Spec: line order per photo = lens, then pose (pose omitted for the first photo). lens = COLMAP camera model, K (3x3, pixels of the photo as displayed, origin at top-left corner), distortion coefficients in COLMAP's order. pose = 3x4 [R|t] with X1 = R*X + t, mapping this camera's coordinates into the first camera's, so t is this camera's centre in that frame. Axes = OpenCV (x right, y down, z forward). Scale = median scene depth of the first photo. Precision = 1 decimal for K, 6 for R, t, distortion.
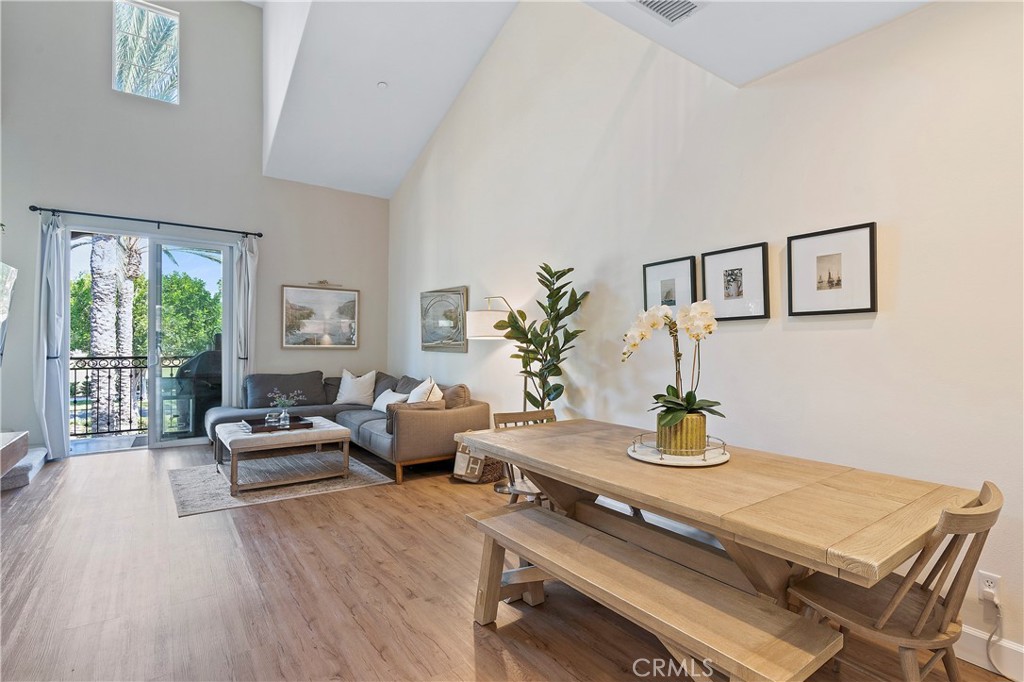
lens RADIAL K [[505.4, 0, 555.8], [0, 505.4, 346.4], [0, 0, 1]] dist [-0.005477, -0.000664]
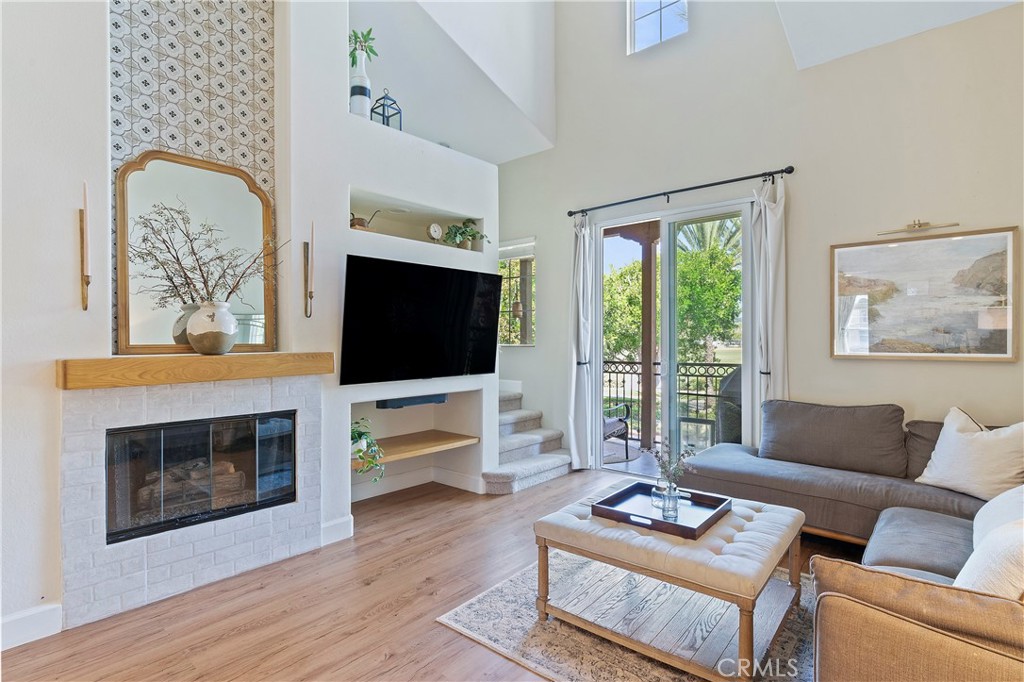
lens RADIAL K [[514.0, 0, 512.0], [0, 514.0, 341.0], [0, 0, 1]] dist [-0.004148, 0.000315]
pose [[0.187592, -0.010244, -0.982194, -0.057838], [-0.004862, 0.999924, -0.011357, -0.008600], [0.982235, 0.006906, 0.187528, 0.687960]]
